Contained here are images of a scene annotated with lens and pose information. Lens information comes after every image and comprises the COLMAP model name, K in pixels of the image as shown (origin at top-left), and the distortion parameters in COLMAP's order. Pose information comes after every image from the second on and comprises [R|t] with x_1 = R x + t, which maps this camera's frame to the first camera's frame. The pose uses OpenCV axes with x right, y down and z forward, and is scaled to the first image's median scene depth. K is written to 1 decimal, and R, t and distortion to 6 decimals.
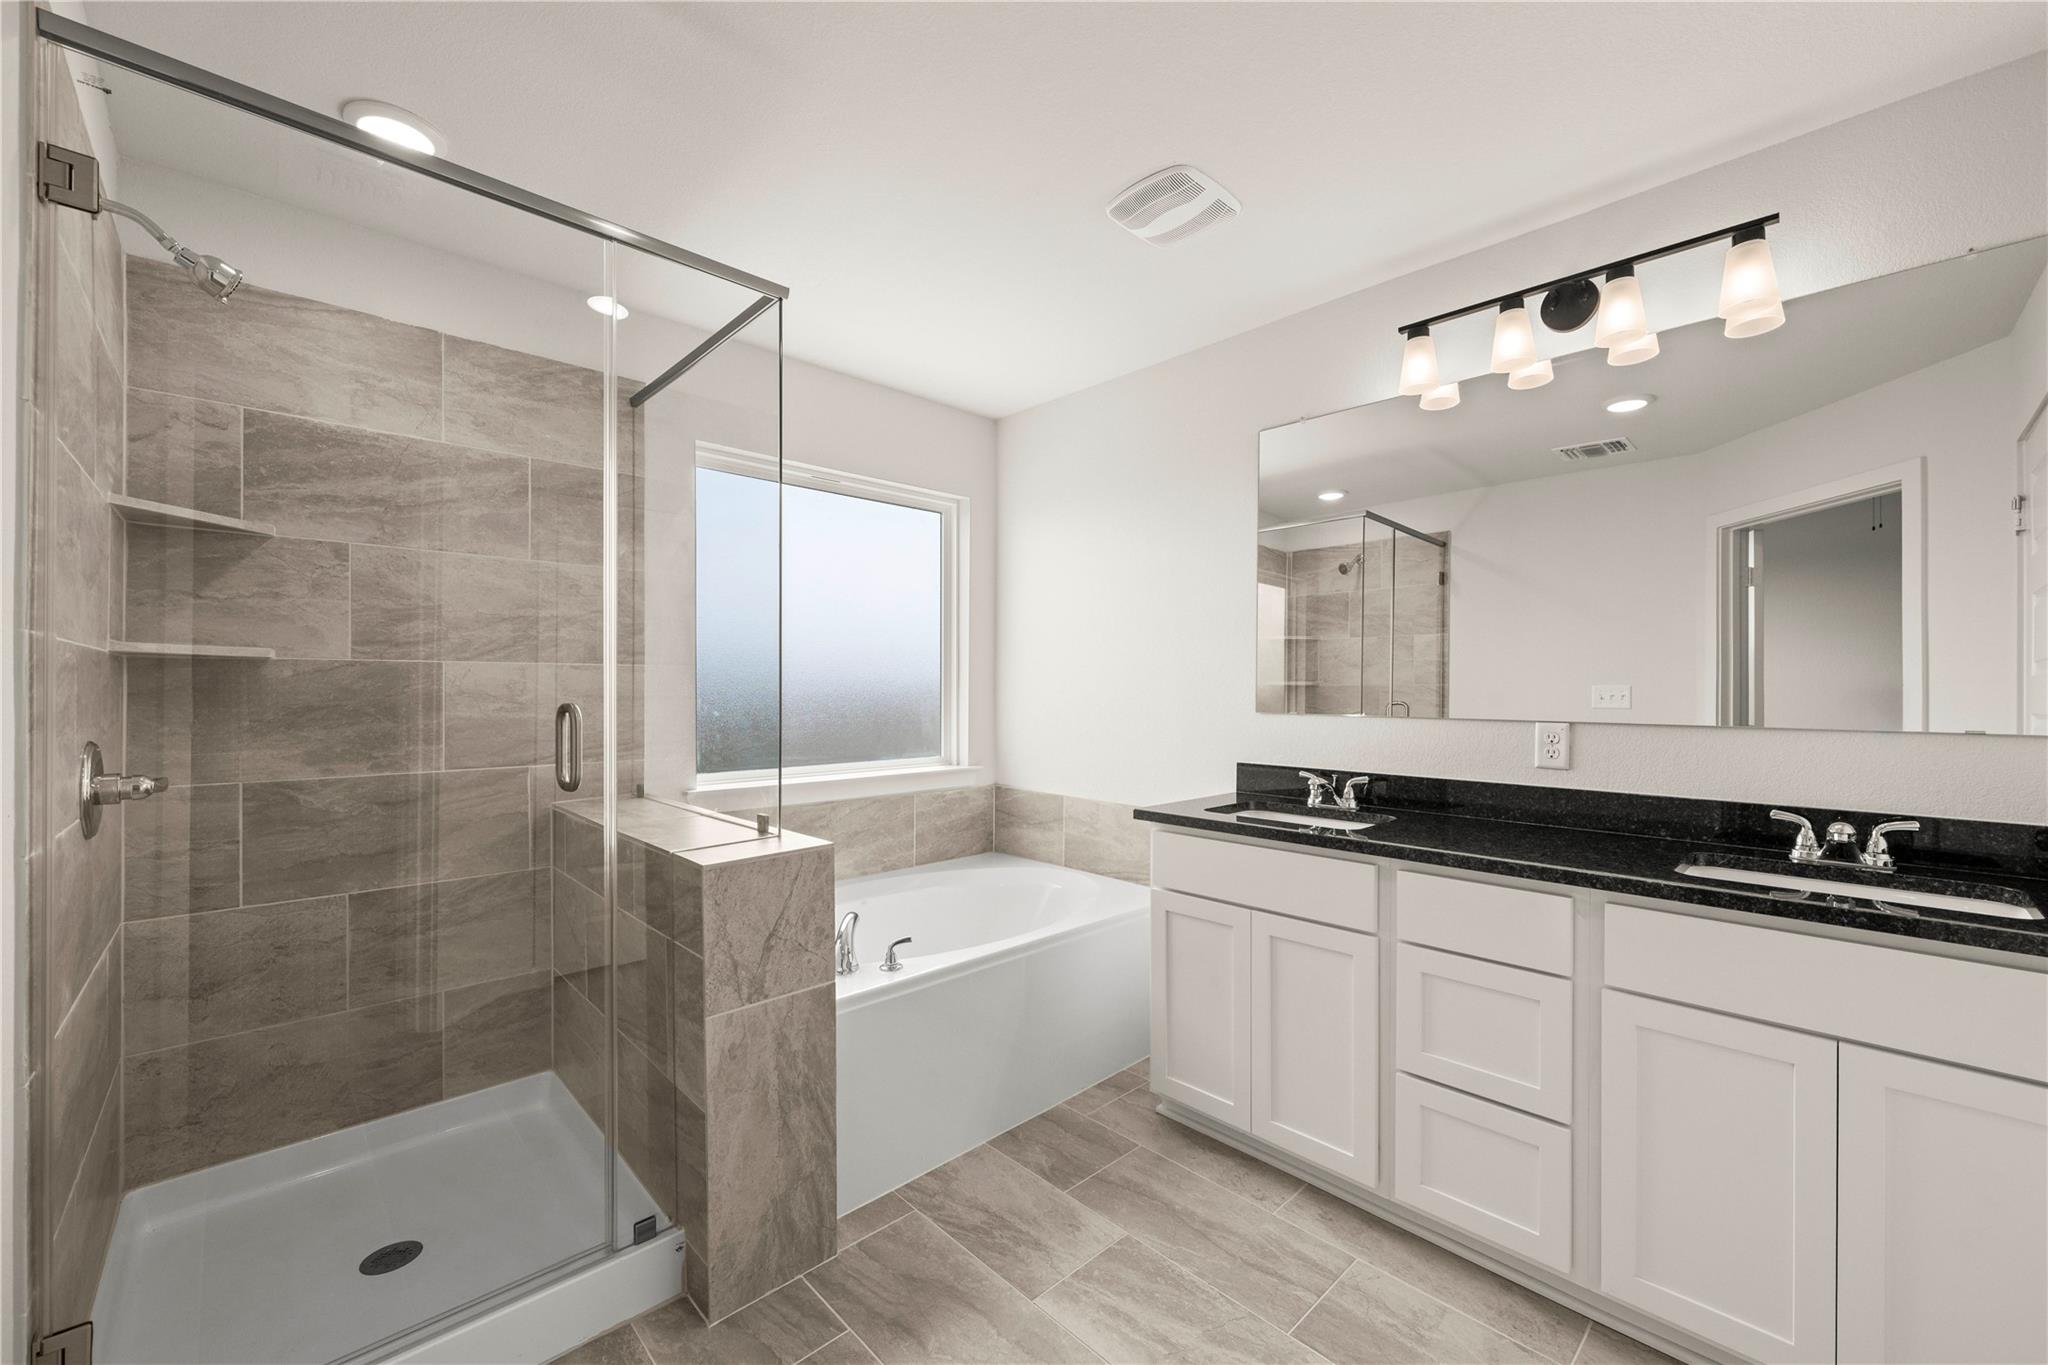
lens RADIAL K [[809.9, 0, 1023.5], [0, 809.9, 687.7], [0, 0, 1]] dist [-0.000474, 0.000108]
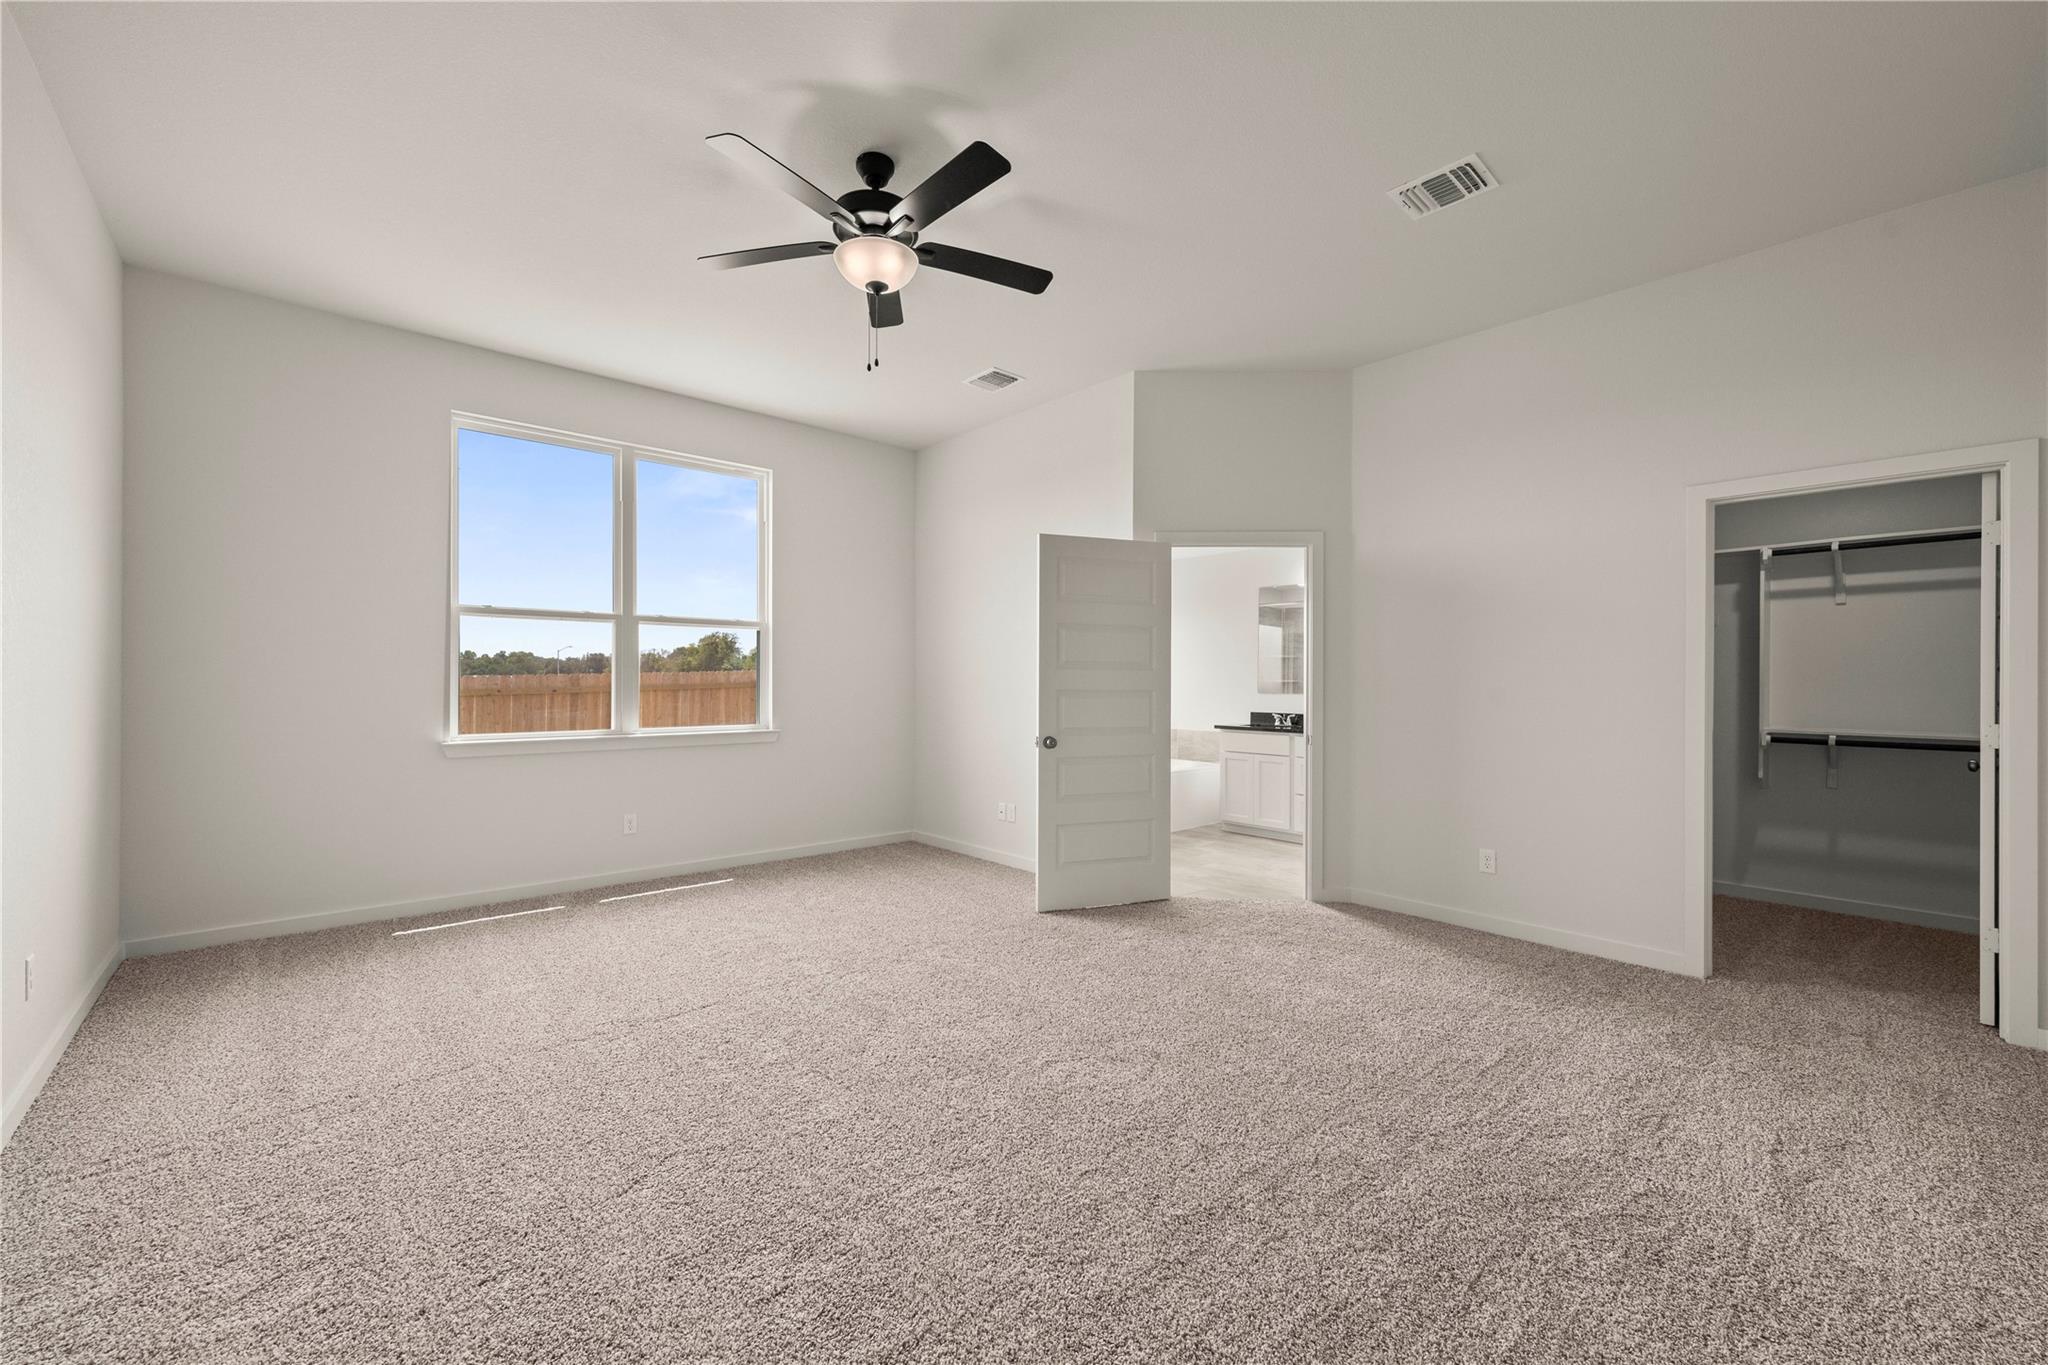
lens RADIAL K [[809.9, 0, 1025.1], [0, 809.9, 682.1], [0, 0, 1]] dist [-0.000474, 0.000108]
pose [[0.999525, -0.000139, -0.030820, -0.258119], [0.000123, 1.000000, -0.000520, -0.003809], [0.030820, 0.000516, 0.999525, -1.099510]]
